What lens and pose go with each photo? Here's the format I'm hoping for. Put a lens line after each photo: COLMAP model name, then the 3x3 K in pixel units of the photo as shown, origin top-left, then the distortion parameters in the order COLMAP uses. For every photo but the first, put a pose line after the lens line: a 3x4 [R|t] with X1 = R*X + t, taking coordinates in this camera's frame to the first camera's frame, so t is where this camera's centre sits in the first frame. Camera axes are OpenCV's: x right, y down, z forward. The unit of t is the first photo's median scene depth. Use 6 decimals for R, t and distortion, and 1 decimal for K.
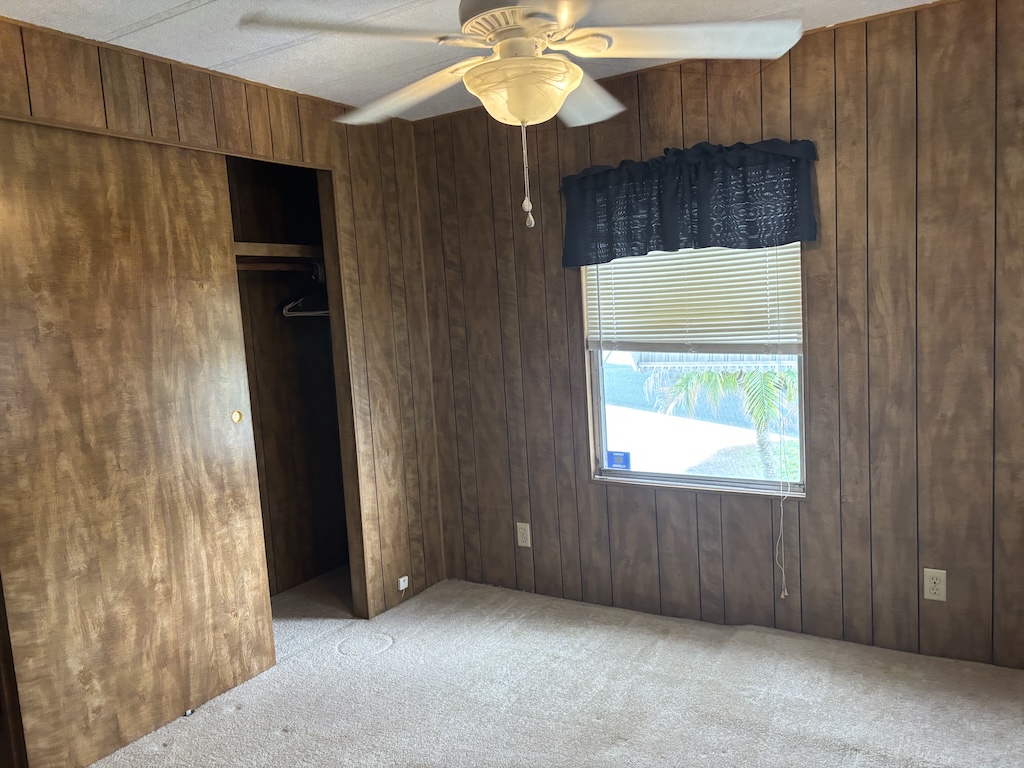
lens RADIAL K [[775.3, 0, 511.4], [0, 775.3, 389.2], [0, 0, 1]] dist [0.057758, -0.060383]
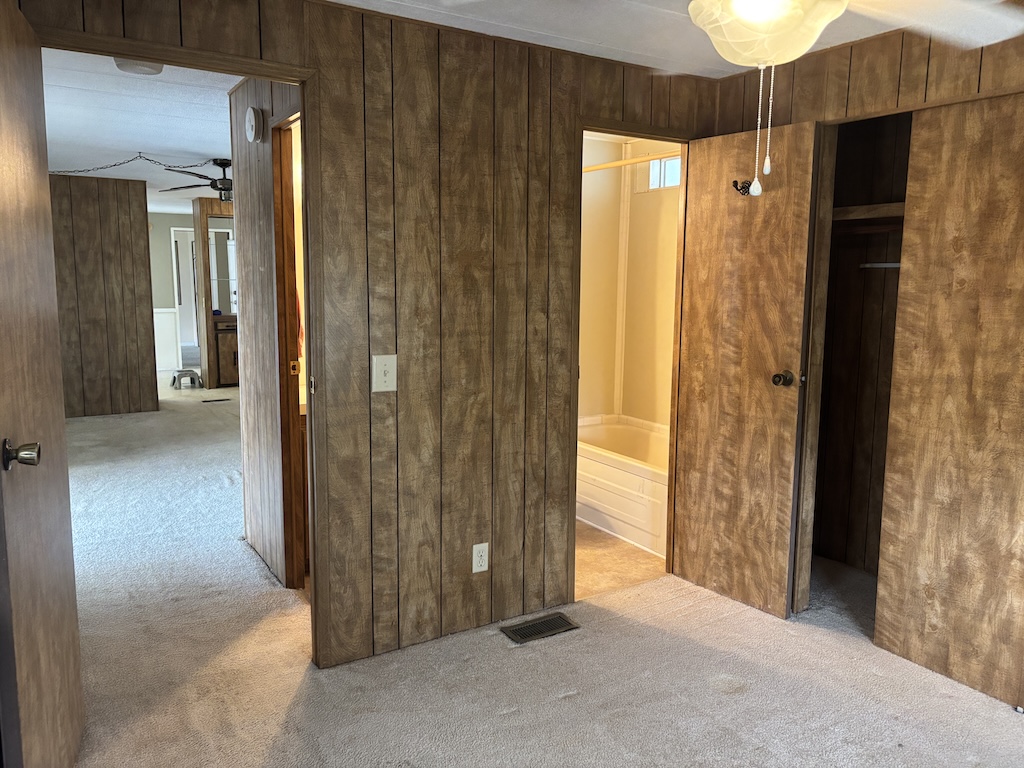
lens RADIAL K [[773.9, 0, 504.0], [0, 773.9, 385.6], [0, 0, 1]] dist [0.056526, -0.060156]
pose [[-0.448810, 0.176796, -0.875964, 0.652588], [-0.082693, 0.967812, 0.237702, -0.137930], [0.889793, 0.179119, -0.419743, 0.838278]]
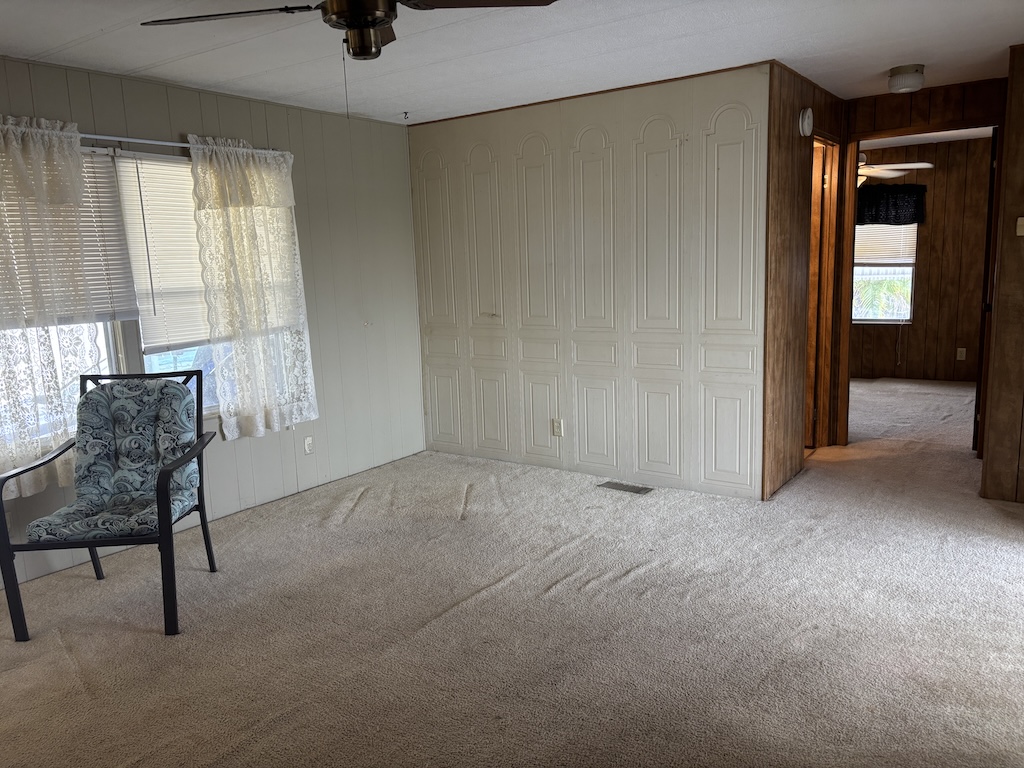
lens RADIAL K [[773.9, 0, 504.0], [0, 773.9, 385.6], [0, 0, 1]] dist [0.056526, -0.060156]
pose [[0.997963, 0.035250, -0.053166, -1.068723], [-0.032098, 0.997741, 0.059016, 0.305870], [0.055126, -0.057189, 0.996840, -2.153581]]
